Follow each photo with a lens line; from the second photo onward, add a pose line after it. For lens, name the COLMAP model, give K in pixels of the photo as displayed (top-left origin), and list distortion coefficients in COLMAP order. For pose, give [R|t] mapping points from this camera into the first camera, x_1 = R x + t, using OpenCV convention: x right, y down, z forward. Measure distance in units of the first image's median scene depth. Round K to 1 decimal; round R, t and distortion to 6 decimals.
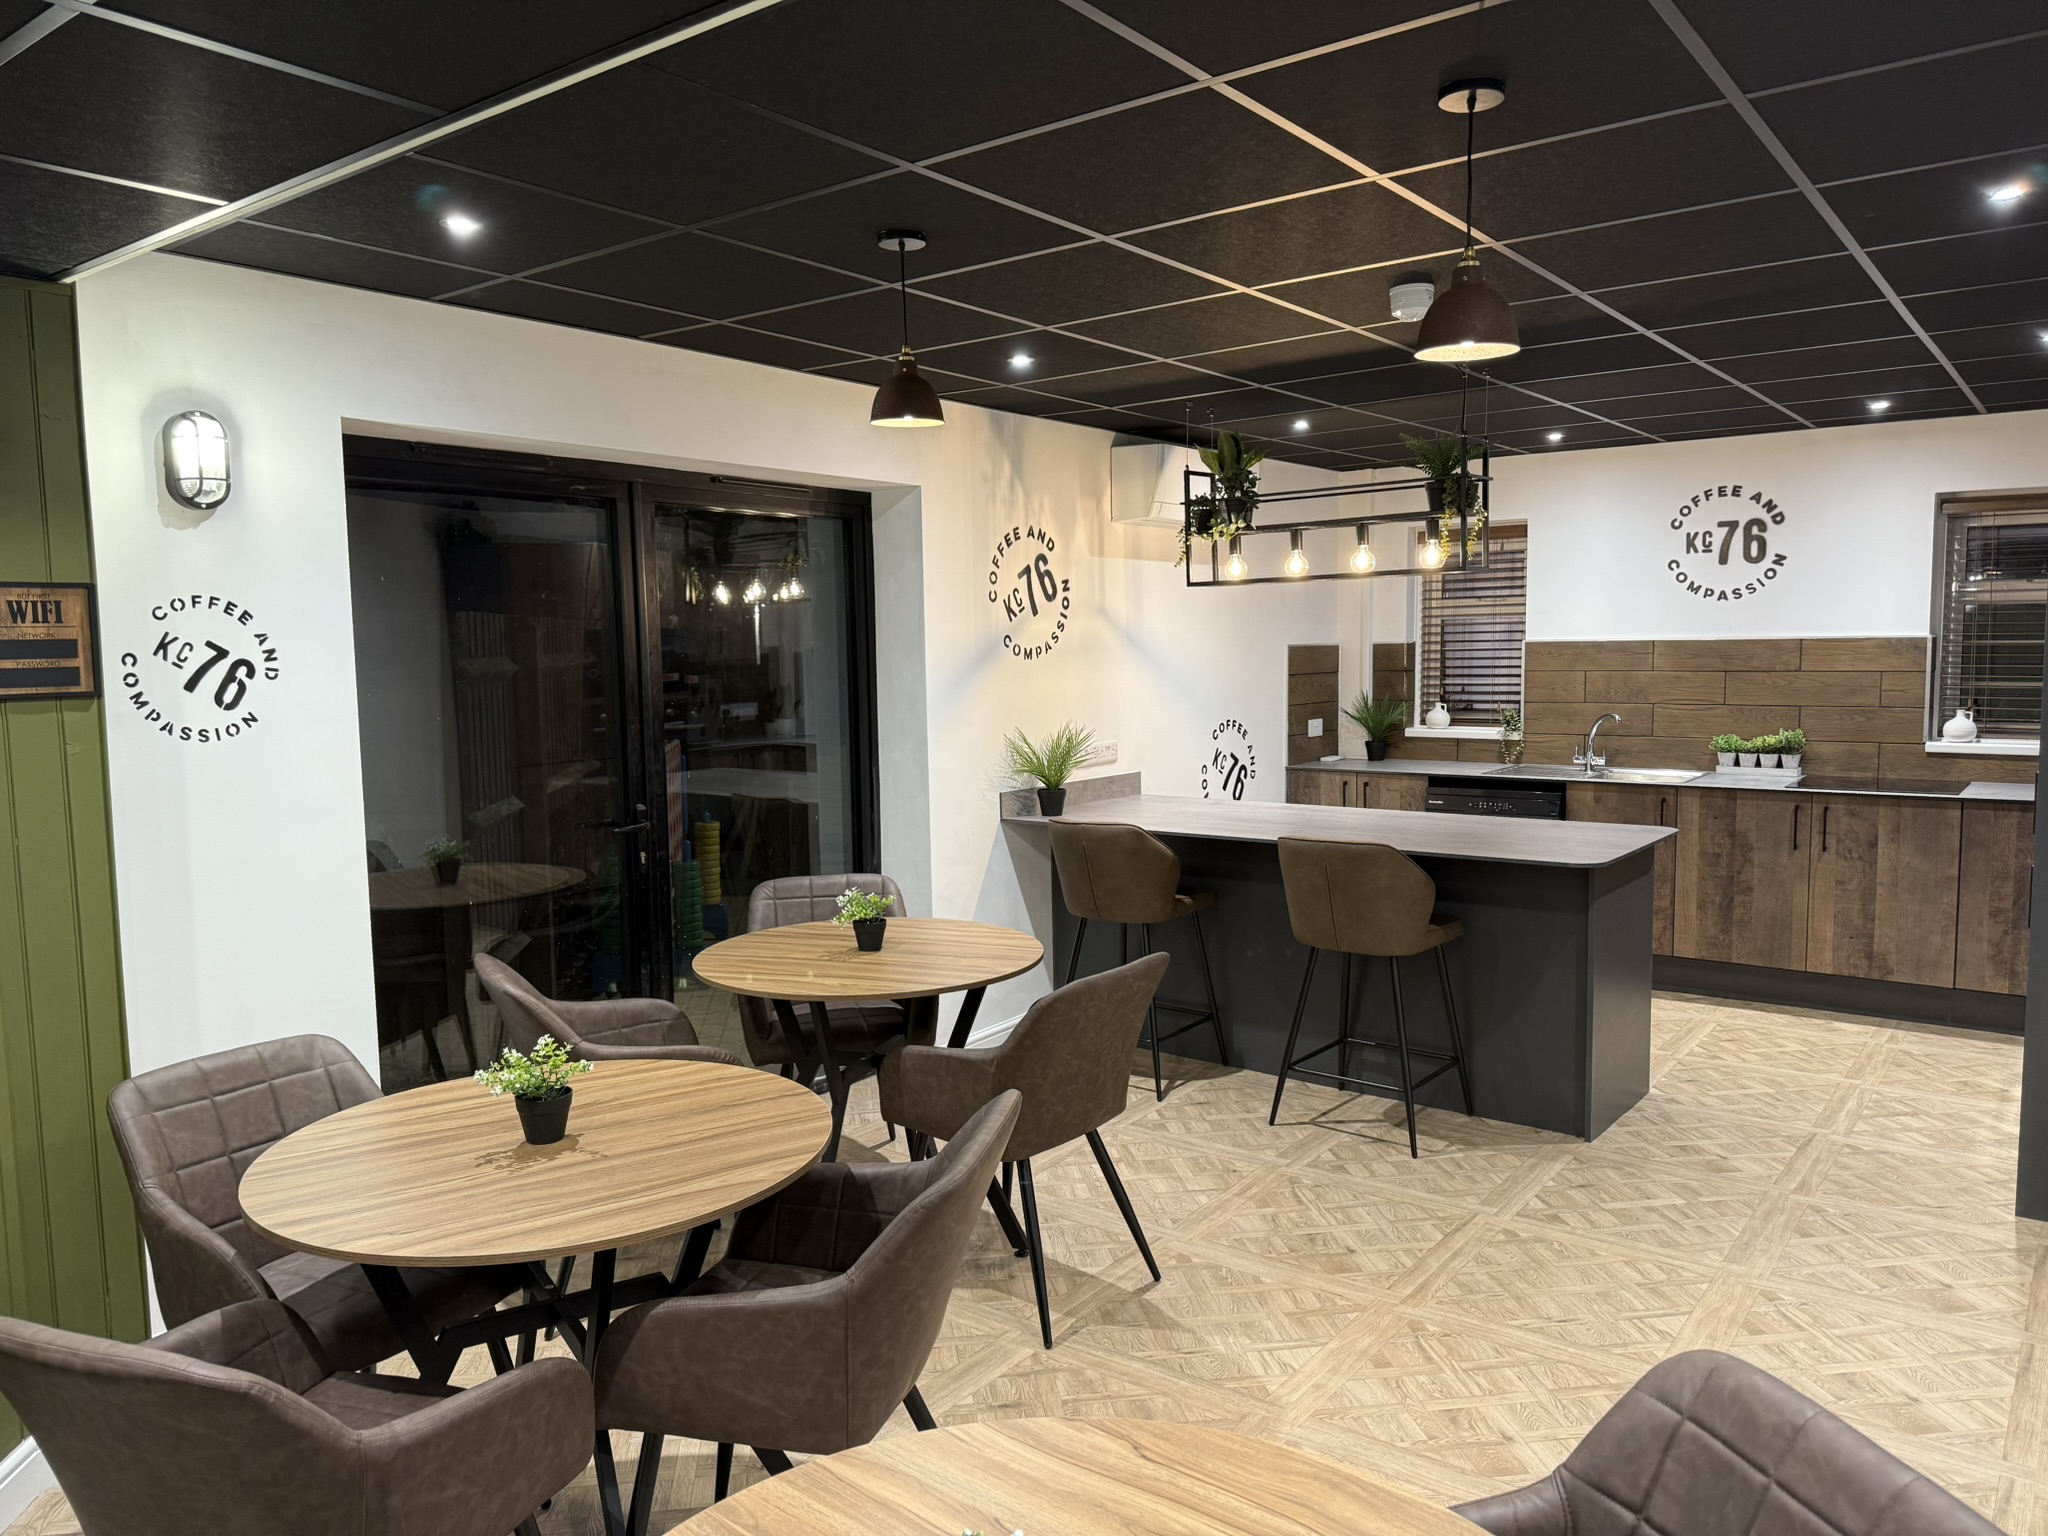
lens RADIAL K [[1435.6, 0, 1015.5], [0, 1435.6, 775.8], [0, 0, 1]] dist [0.070667, -0.093744]
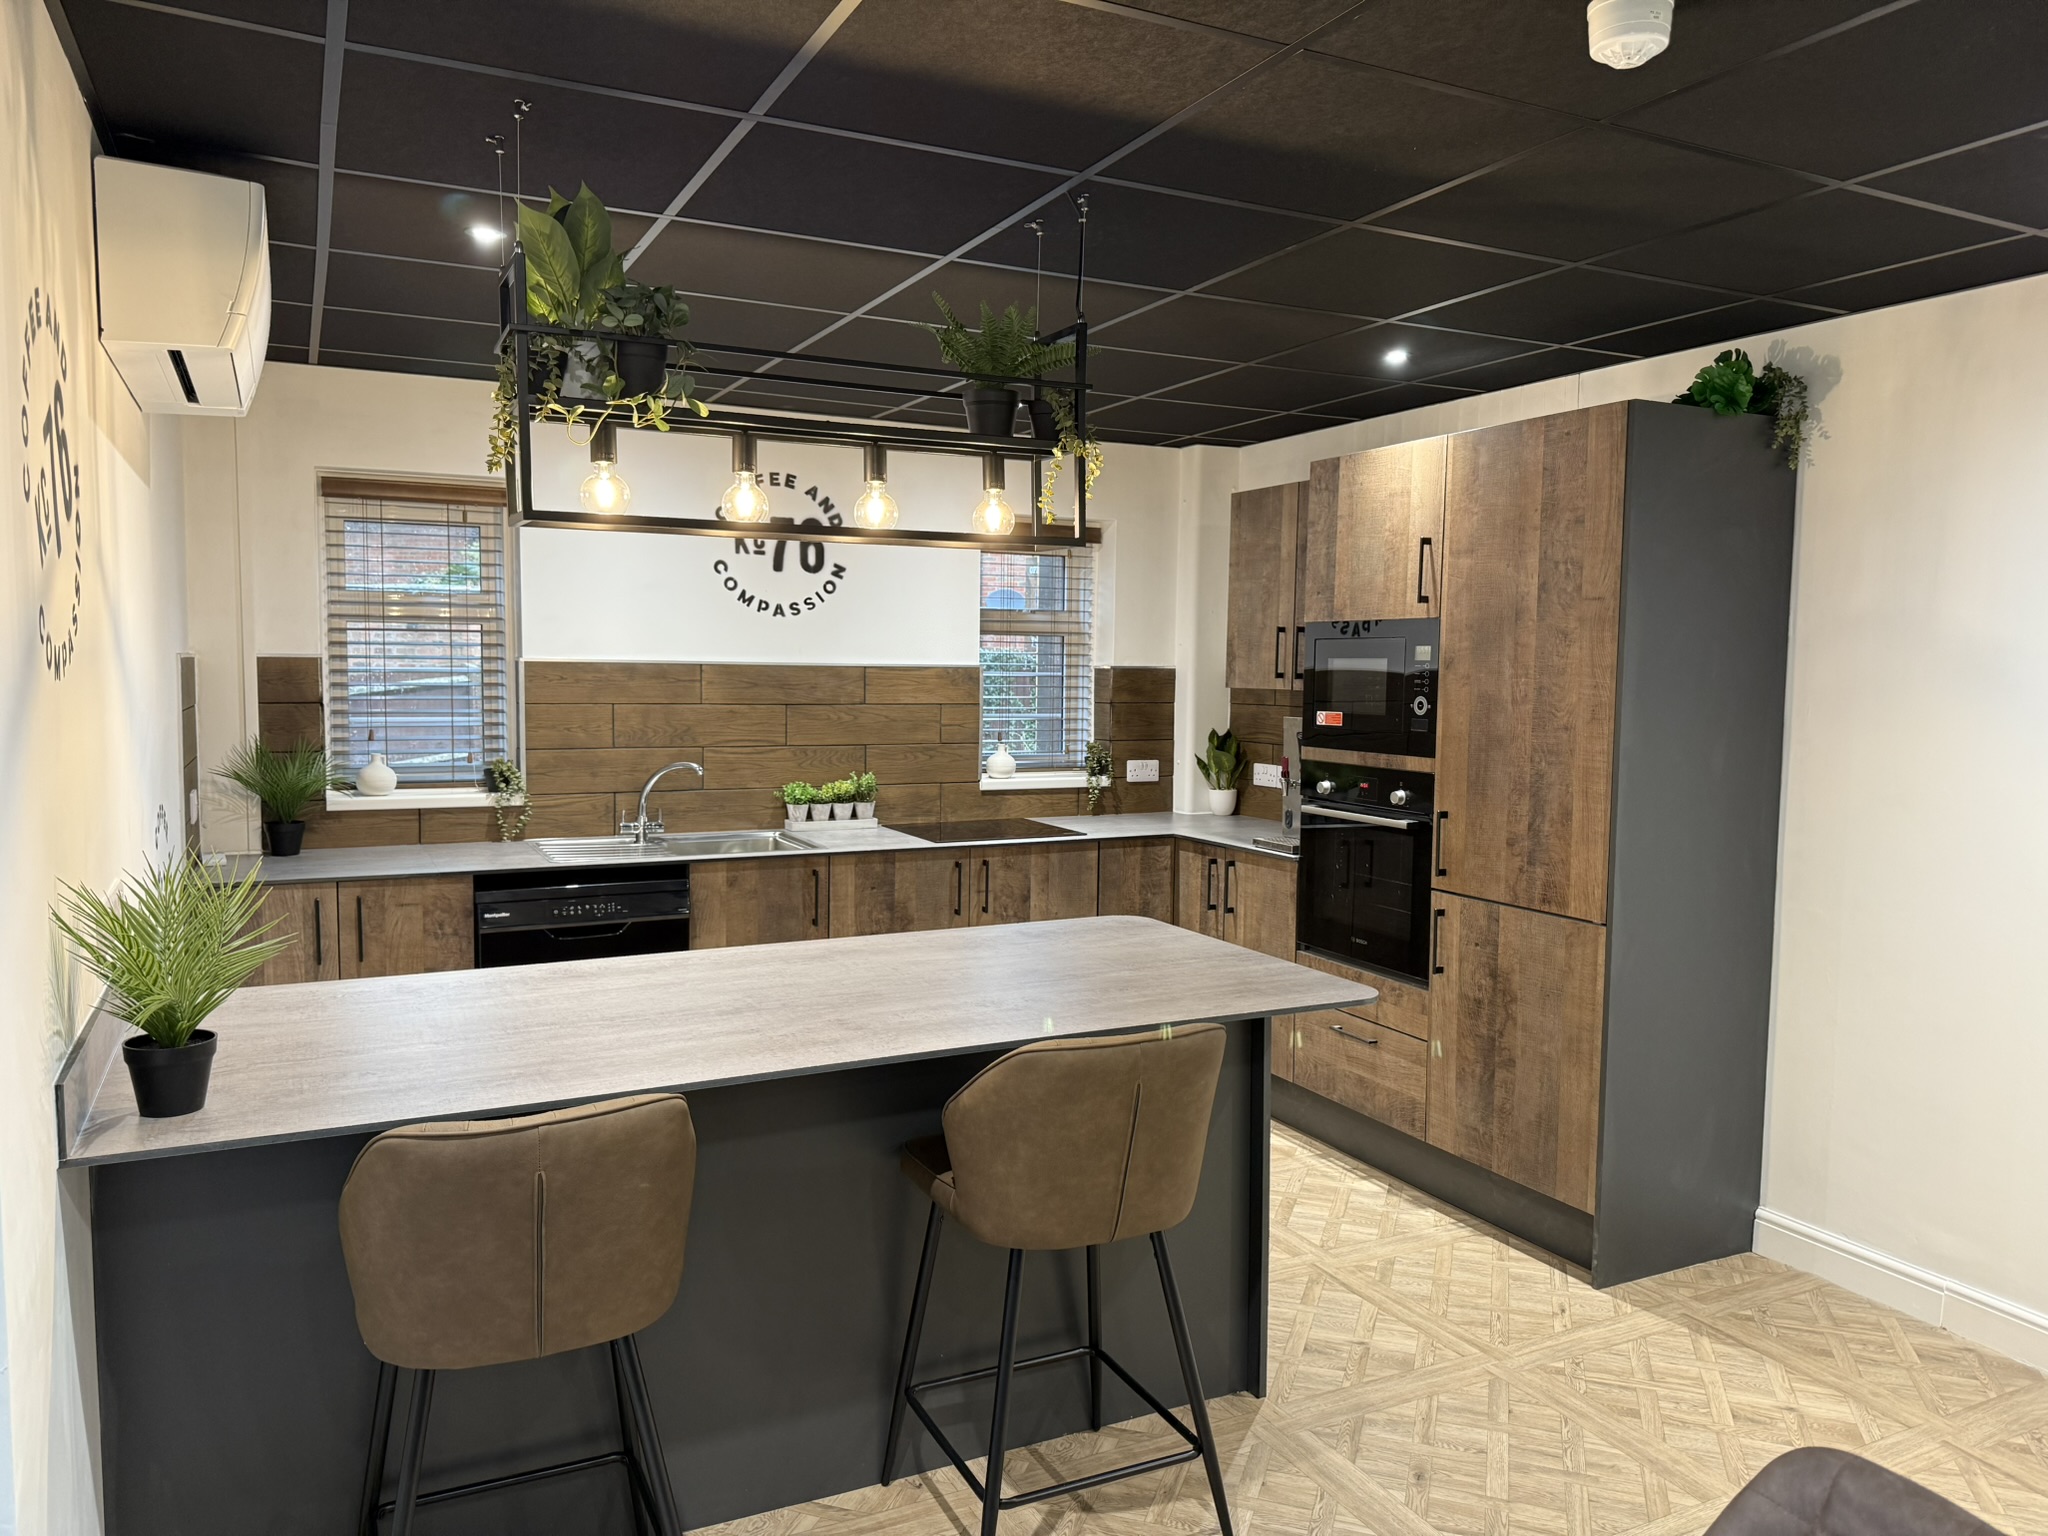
lens RADIAL K [[1435.6, 0, 1029.4], [0, 1435.6, 768.8], [0, 0, 1]] dist [0.070667, -0.093744]
pose [[0.431474, -0.045801, 0.900962, -0.207598], [0.065225, 0.997680, 0.019482, -0.051345], [-0.899764, 0.050359, 0.433461, 0.639690]]
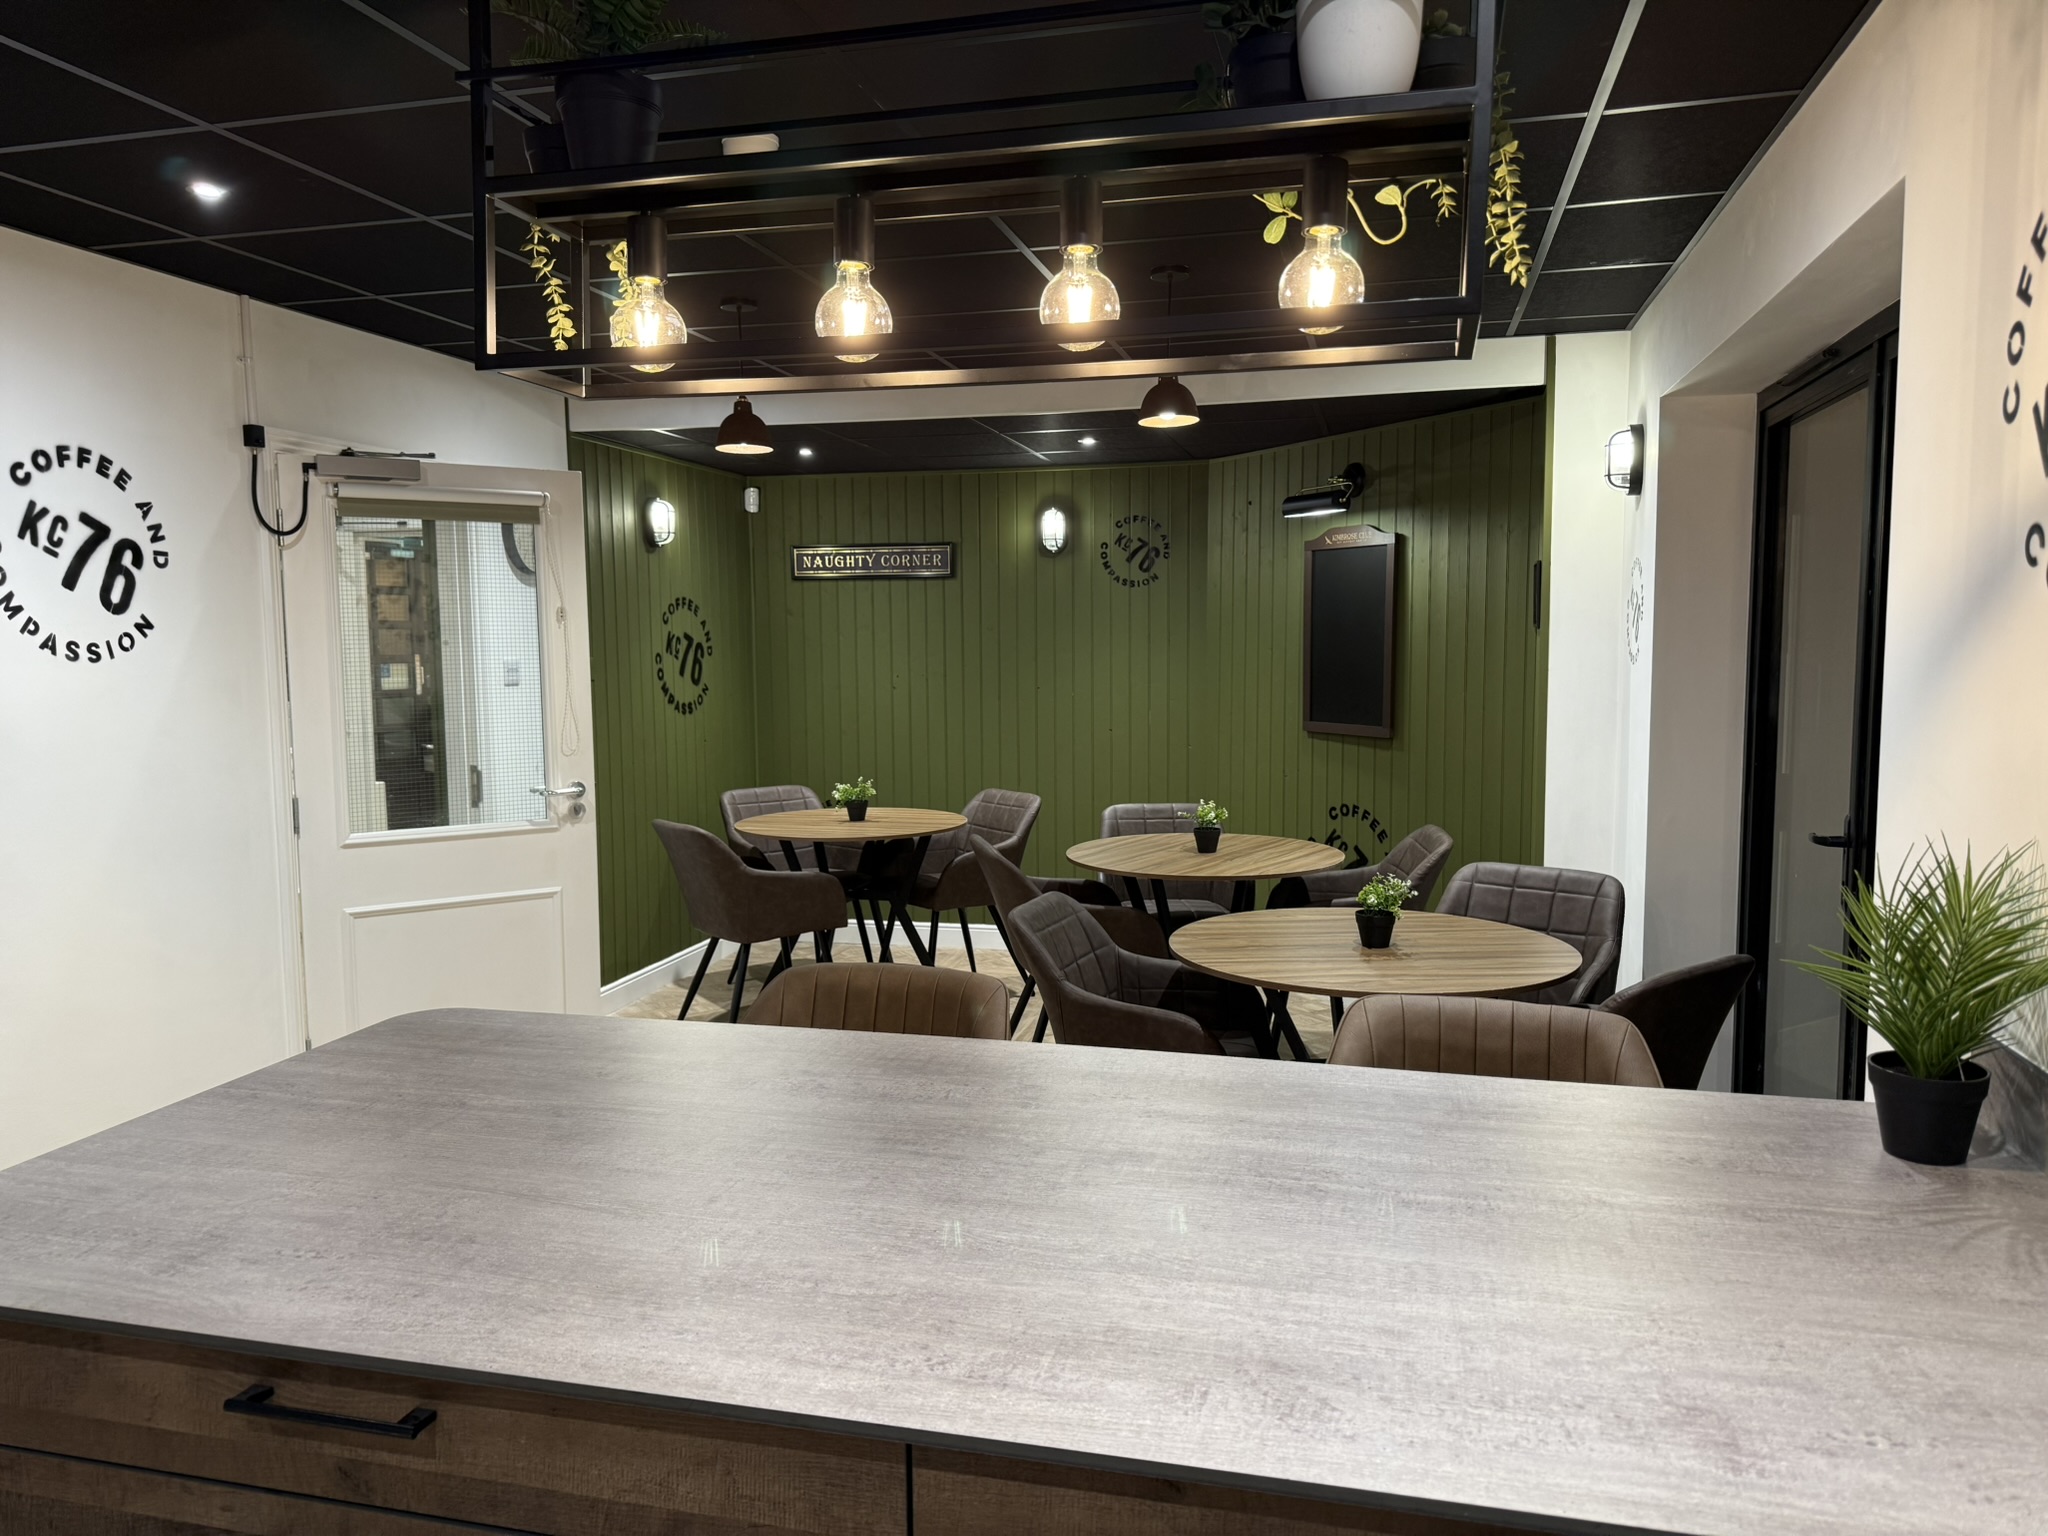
lens RADIAL K [[1435.6, 0, 1024.3], [0, 1435.6, 755.1], [0, 0, 1]] dist [0.070667, -0.093744]
pose [[-0.918514, 0.057273, -0.391218, 0.300390], [-0.013337, 0.984402, 0.175427, -0.099292], [0.395163, 0.166349, -0.903423, 1.176917]]
